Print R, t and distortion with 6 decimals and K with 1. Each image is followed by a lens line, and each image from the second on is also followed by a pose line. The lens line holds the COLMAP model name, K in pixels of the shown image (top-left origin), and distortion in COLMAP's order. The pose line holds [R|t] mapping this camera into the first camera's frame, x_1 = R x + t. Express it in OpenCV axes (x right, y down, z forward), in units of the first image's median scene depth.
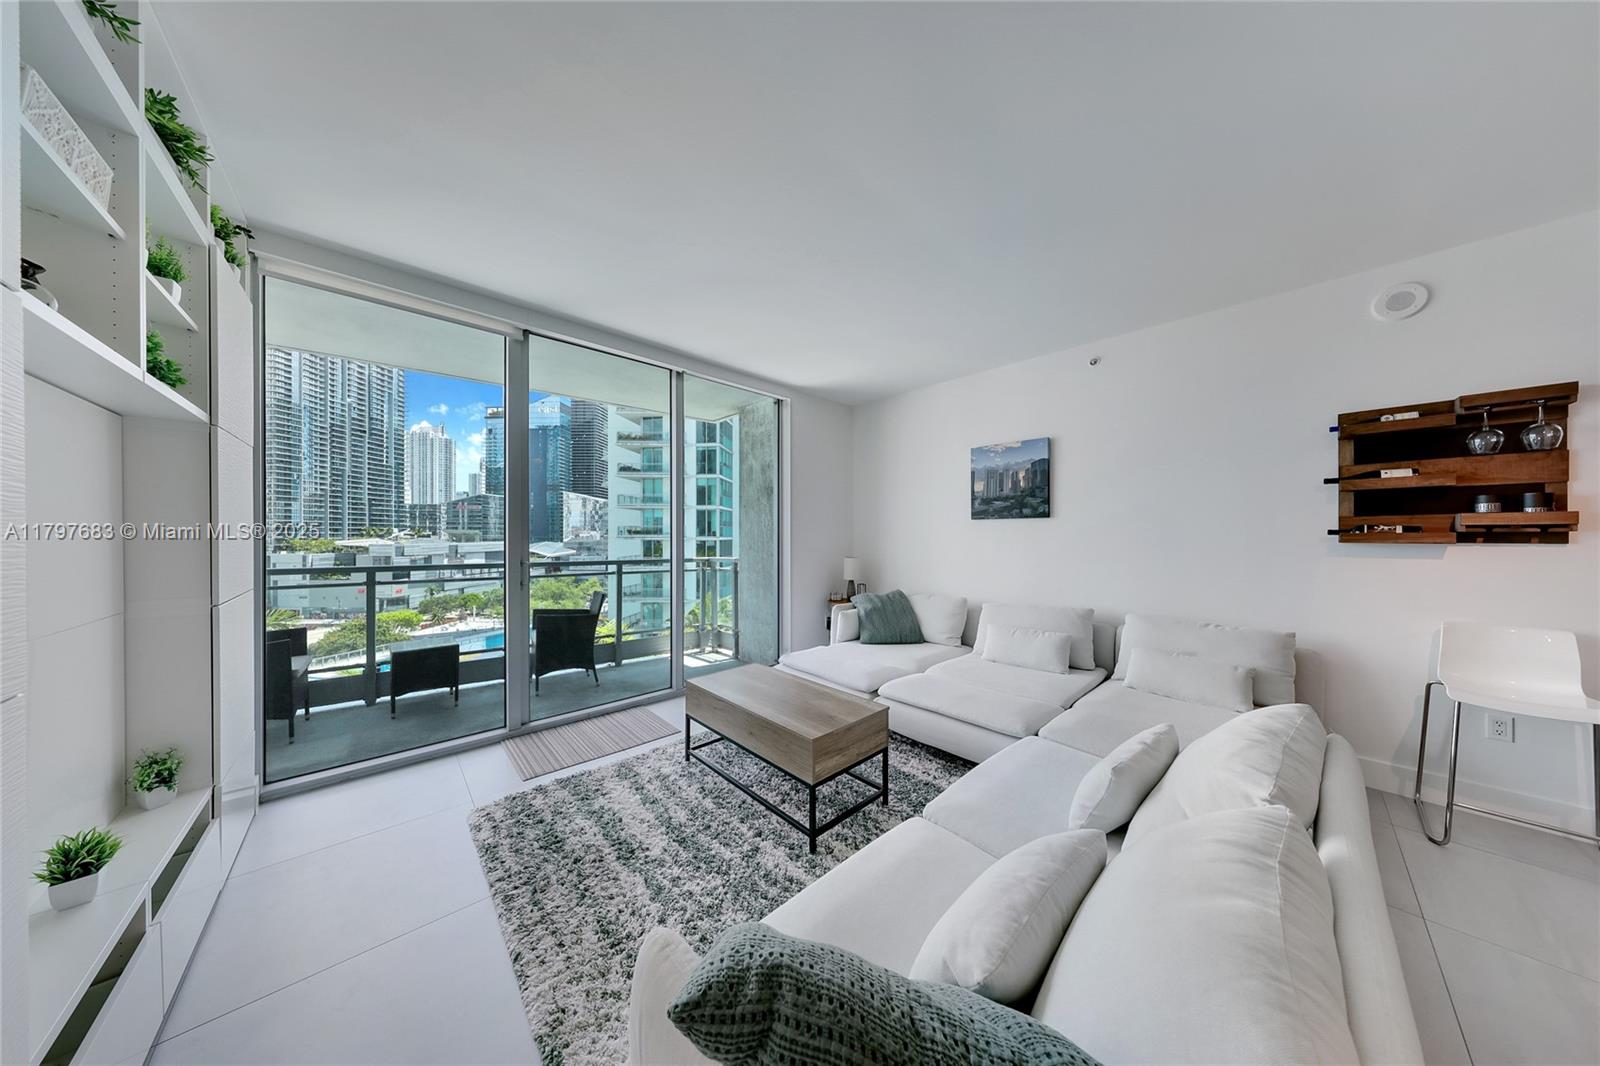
lens RADIAL K [[457.2, 0, 808.8], [0, 457.2, 540.2], [0, 0, 1]] dist [-0.001562, -0.000130]
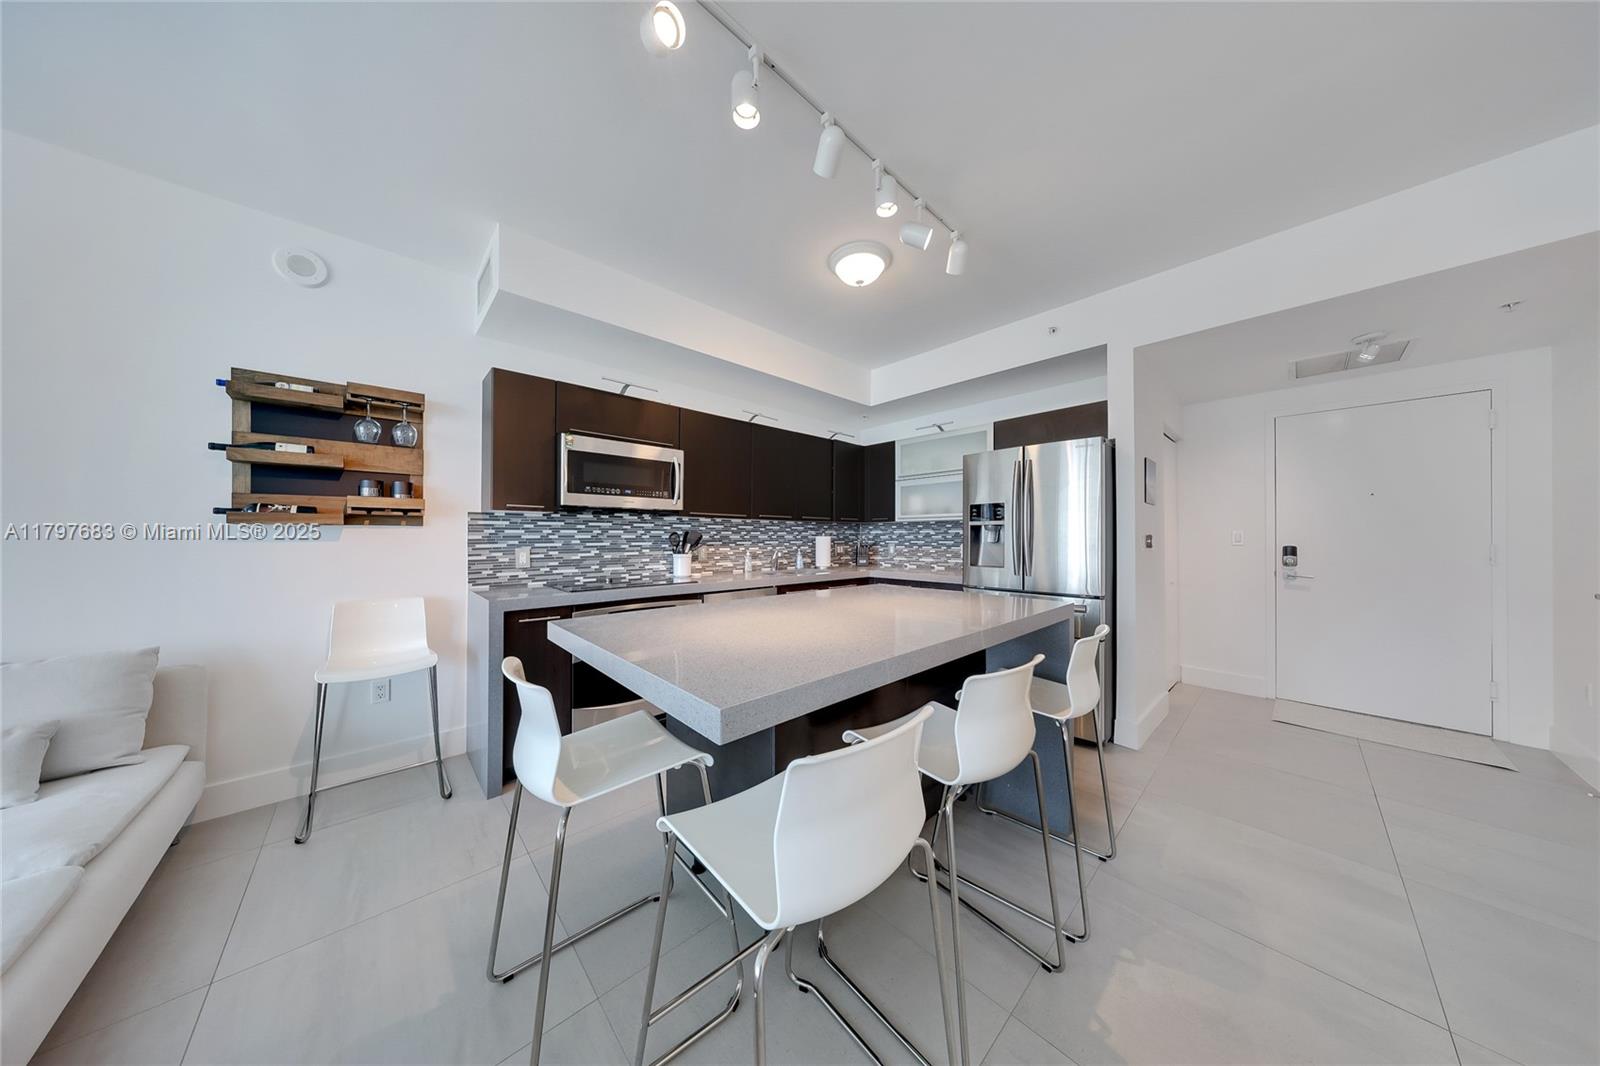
lens RADIAL K [[452.6, 0, 800.3], [0, 452.6, 533.1], [0, 0, 1]] dist [-0.005806, -0.000027]
pose [[0.009748, 0.004603, 0.999942, 0.241492], [0.007460, 0.999961, -0.004676, 0.021537], [-0.999925, 0.007505, 0.009713, -0.017469]]
